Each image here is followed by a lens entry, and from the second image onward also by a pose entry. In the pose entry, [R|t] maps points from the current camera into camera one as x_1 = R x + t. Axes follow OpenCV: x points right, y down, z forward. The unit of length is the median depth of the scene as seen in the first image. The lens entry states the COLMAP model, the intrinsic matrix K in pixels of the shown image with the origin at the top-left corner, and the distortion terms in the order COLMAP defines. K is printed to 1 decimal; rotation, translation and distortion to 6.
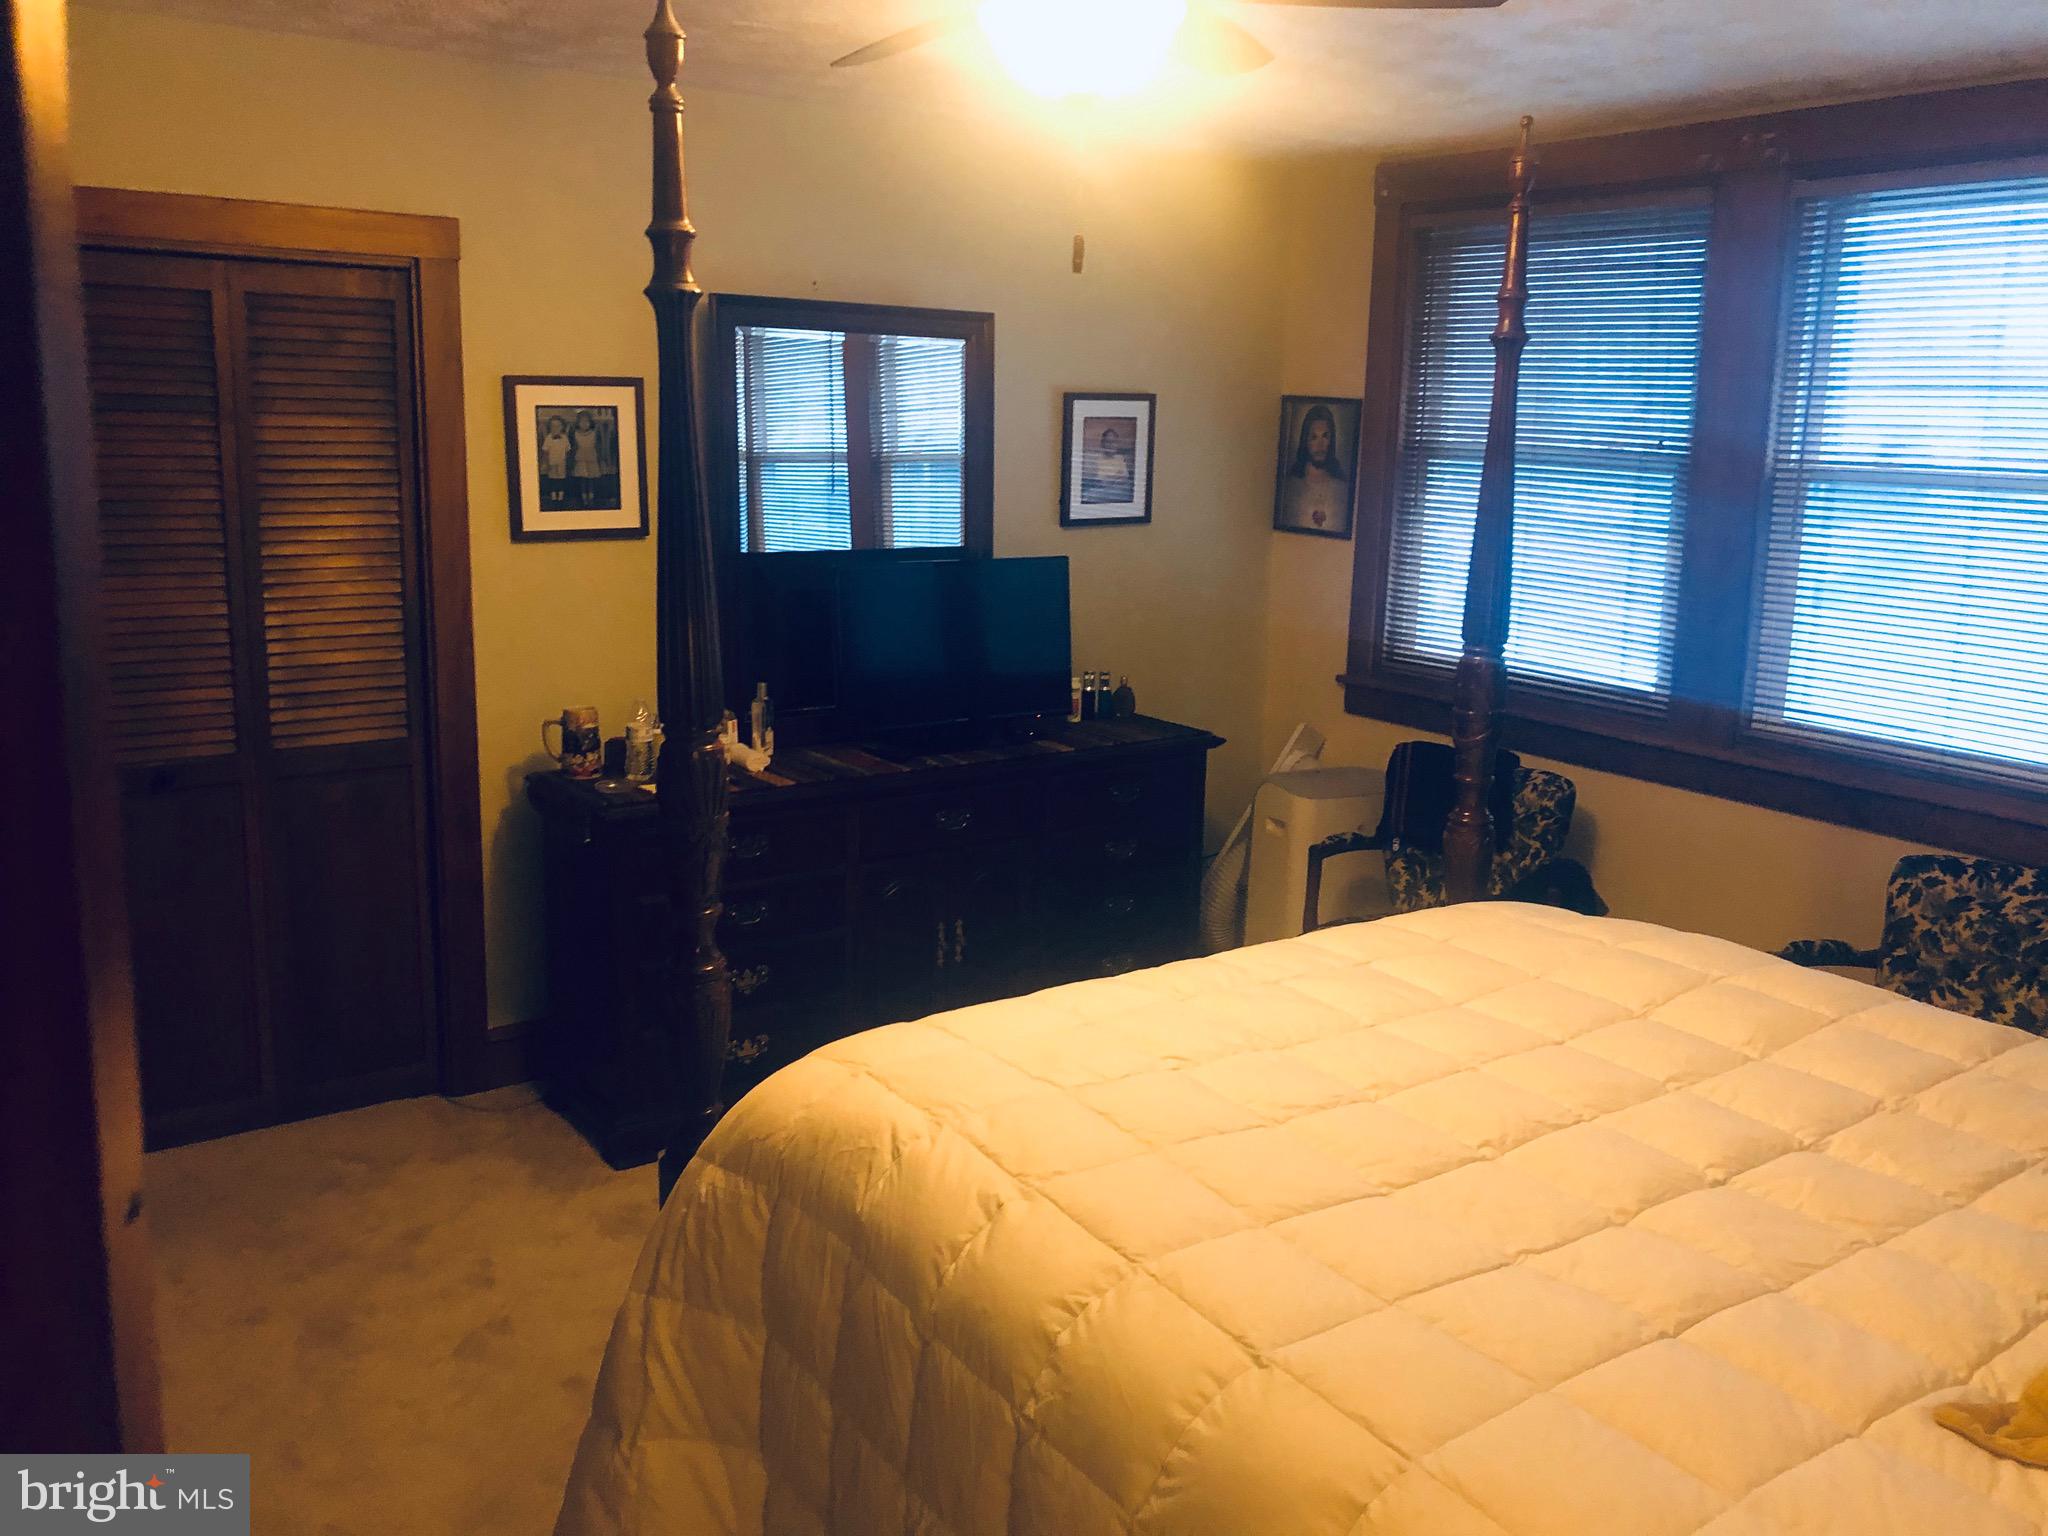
lens RADIAL K [[1675.8, 0, 1034.2], [0, 1675.8, 770.5], [0, 0, 1]] dist [0.053640, -0.045695]
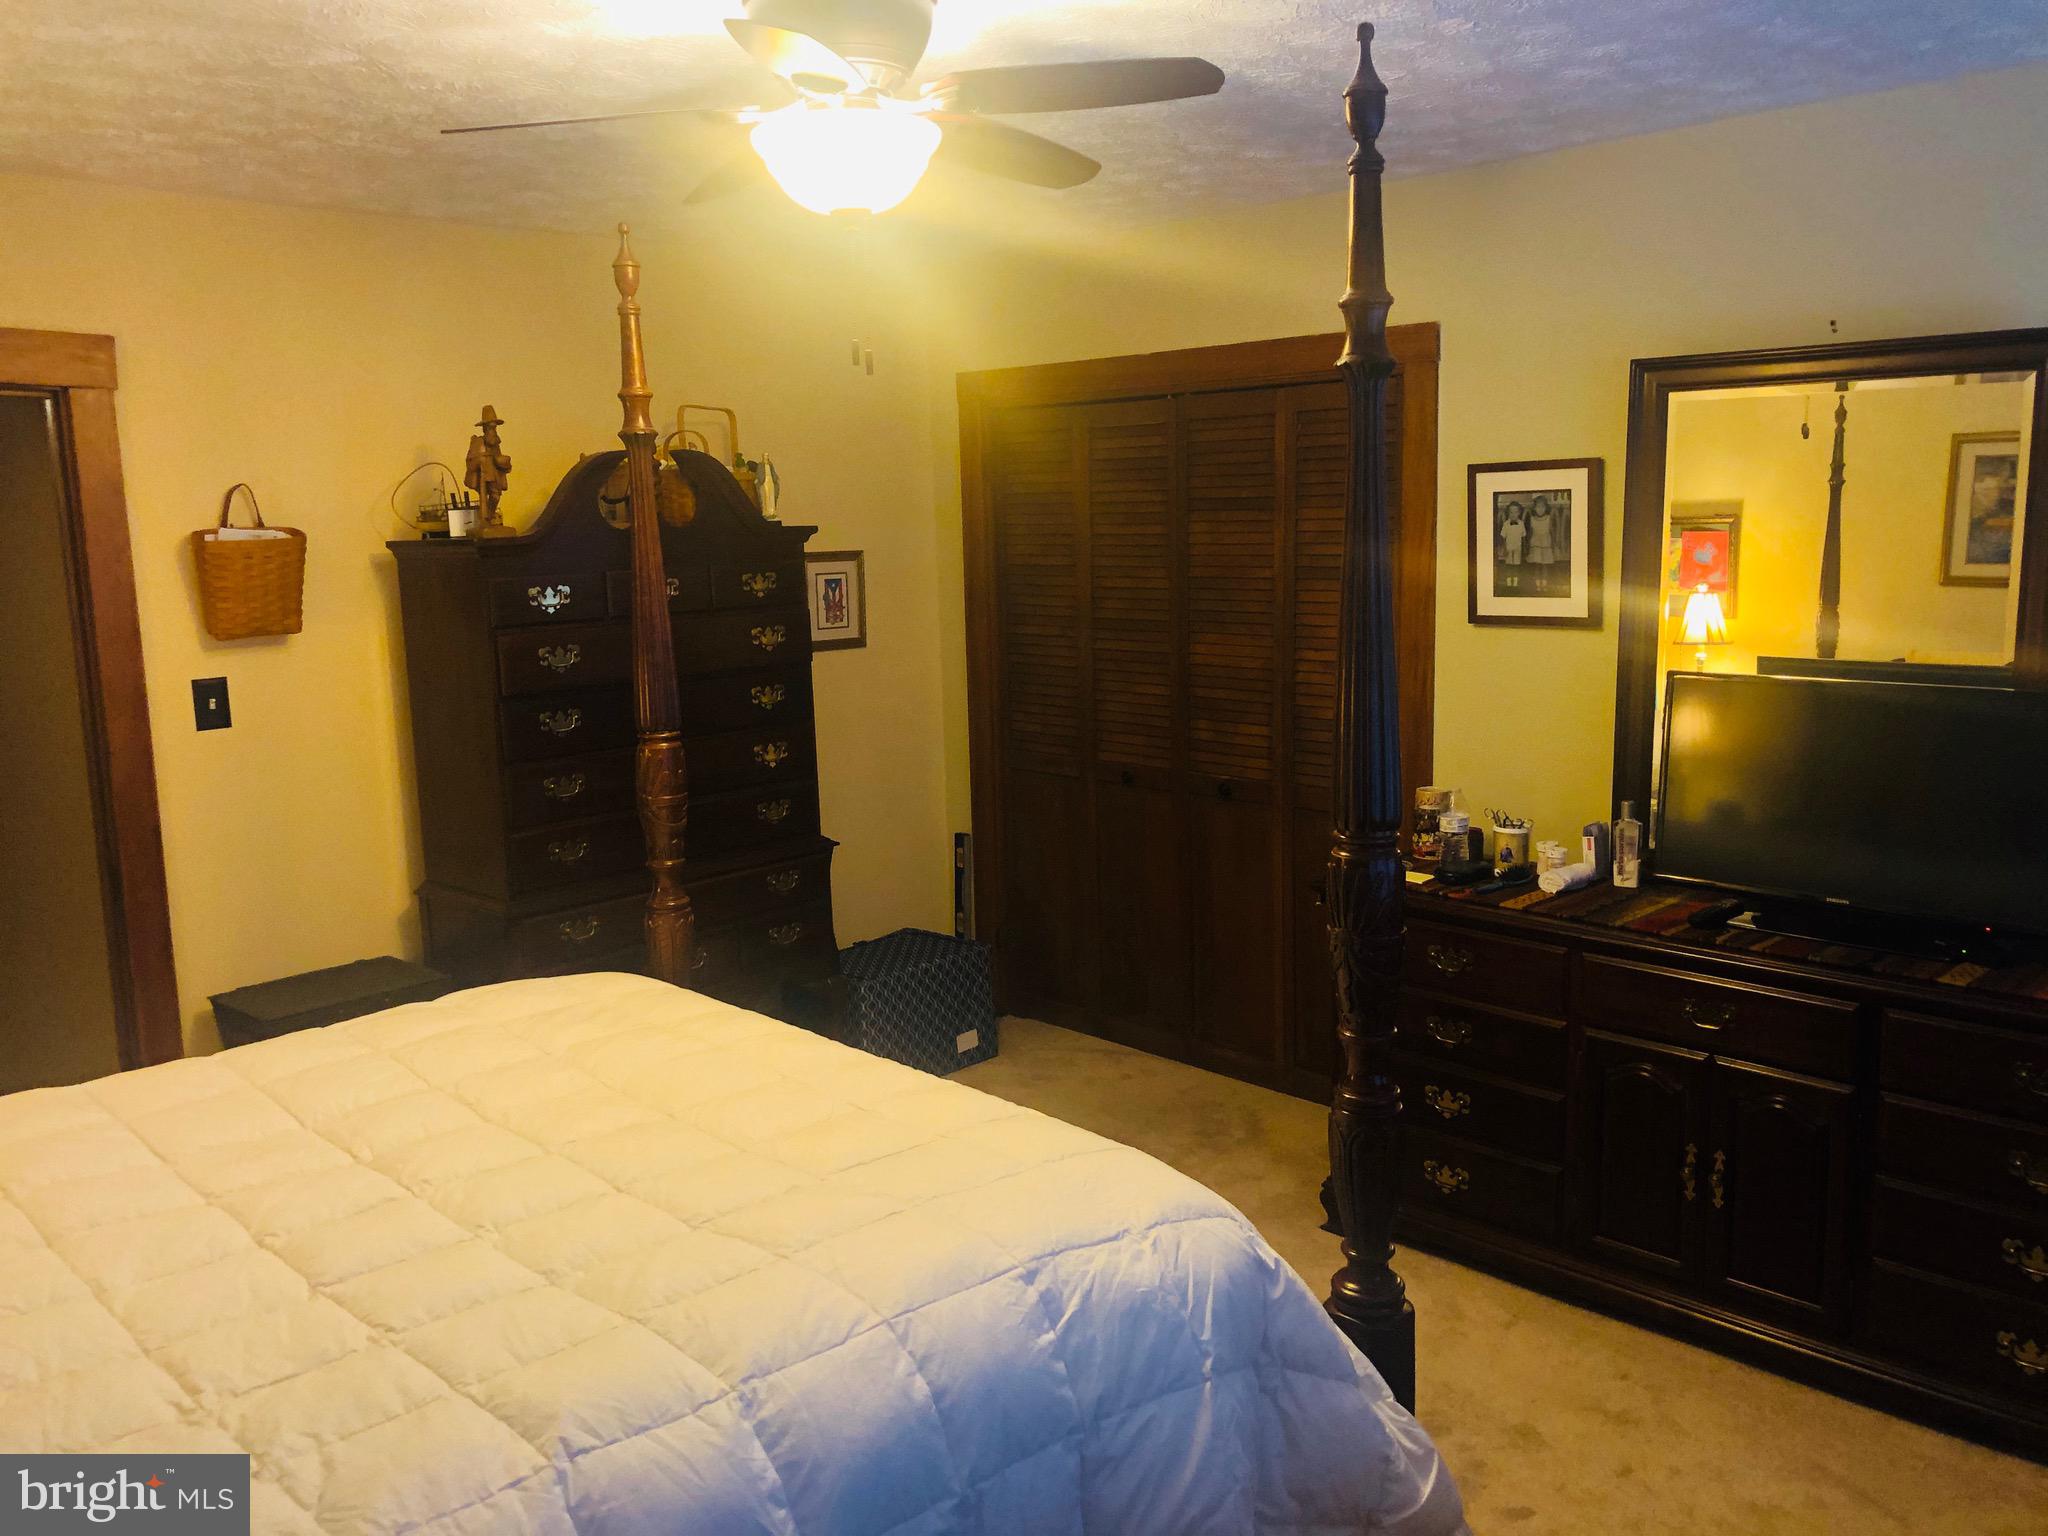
lens RADIAL K [[1675.8, 0, 1034.1], [0, 1675.8, 766.5], [0, 0, 1]] dist [0.053640, -0.045695]
pose [[0.164129, 0.134280, -0.977257, 0.658408], [-0.177804, 0.978492, 0.104588, -0.110546], [0.970282, 0.156594, 0.184474, 0.563471]]
